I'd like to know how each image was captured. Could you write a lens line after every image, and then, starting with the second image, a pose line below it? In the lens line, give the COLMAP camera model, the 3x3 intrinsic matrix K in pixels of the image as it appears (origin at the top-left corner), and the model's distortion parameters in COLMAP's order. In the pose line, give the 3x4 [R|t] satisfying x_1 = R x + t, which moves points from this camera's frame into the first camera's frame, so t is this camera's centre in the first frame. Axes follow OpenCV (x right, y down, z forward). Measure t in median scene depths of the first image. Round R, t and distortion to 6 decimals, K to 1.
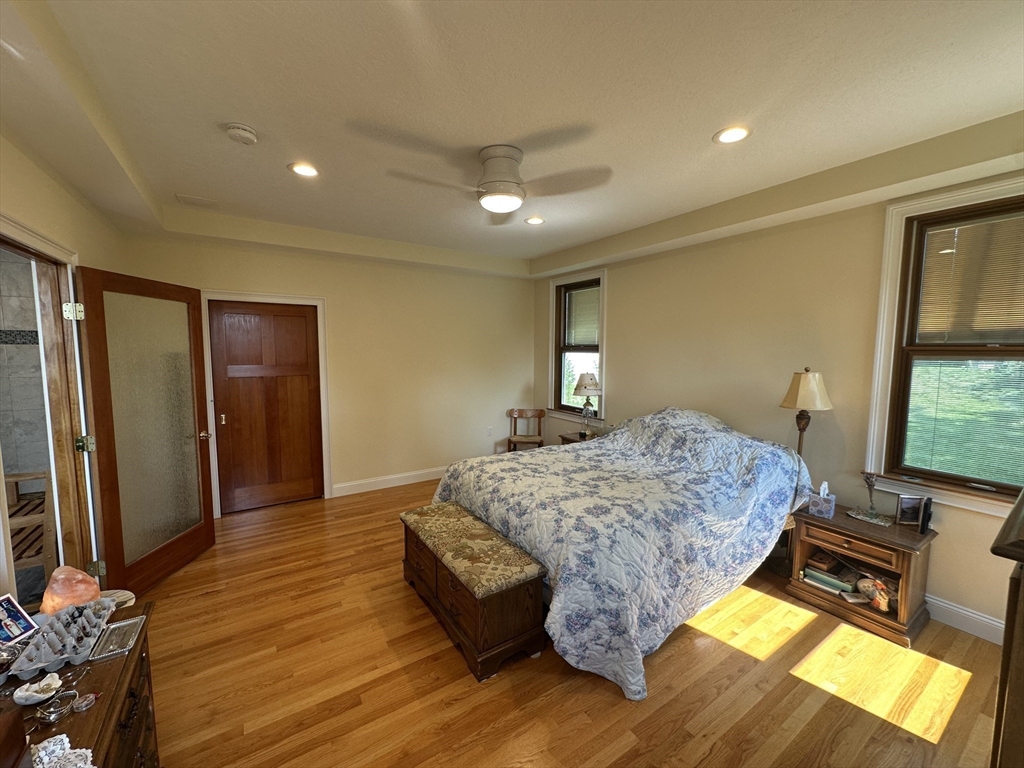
lens RADIAL K [[409.7, 0, 512.8], [0, 409.7, 383.6], [0, 0, 1]] dist [-0.001924, -0.000120]
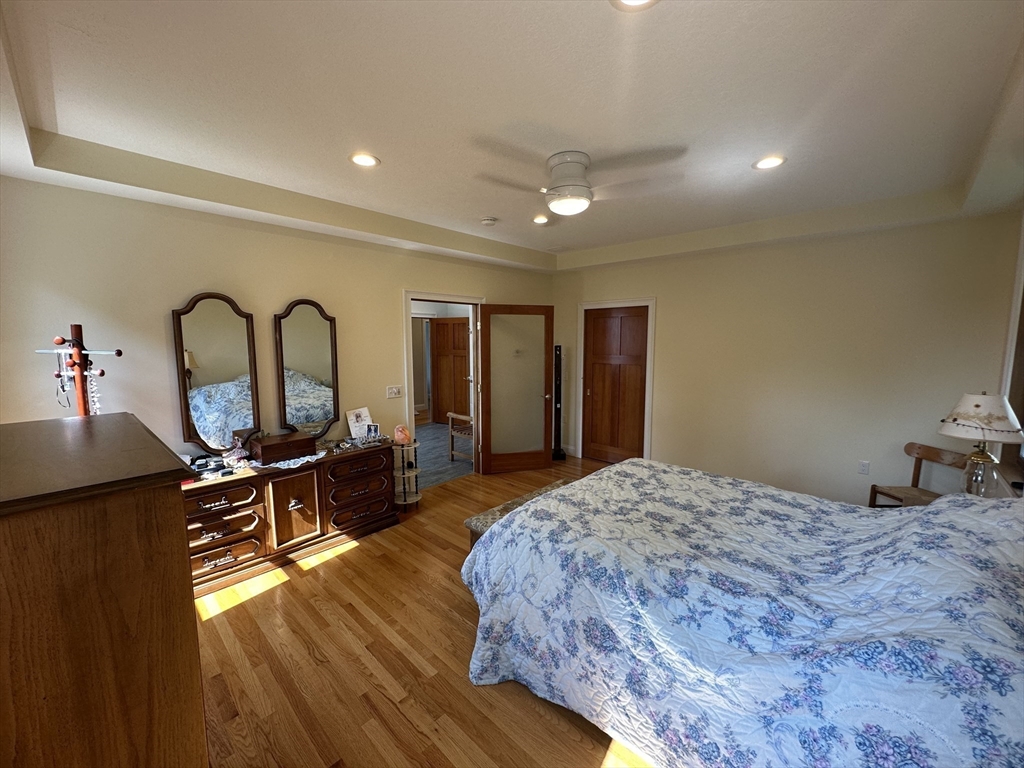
lens RADIAL K [[409.7, 0, 512.2], [0, 409.7, 384.9], [0, 0, 1]] dist [-0.001924, -0.000120]
pose [[0.229593, 0.101225, -0.968008, 0.834599], [-0.081180, 0.993103, 0.084595, -0.049994], [0.969895, 0.059161, 0.236227, 0.531459]]
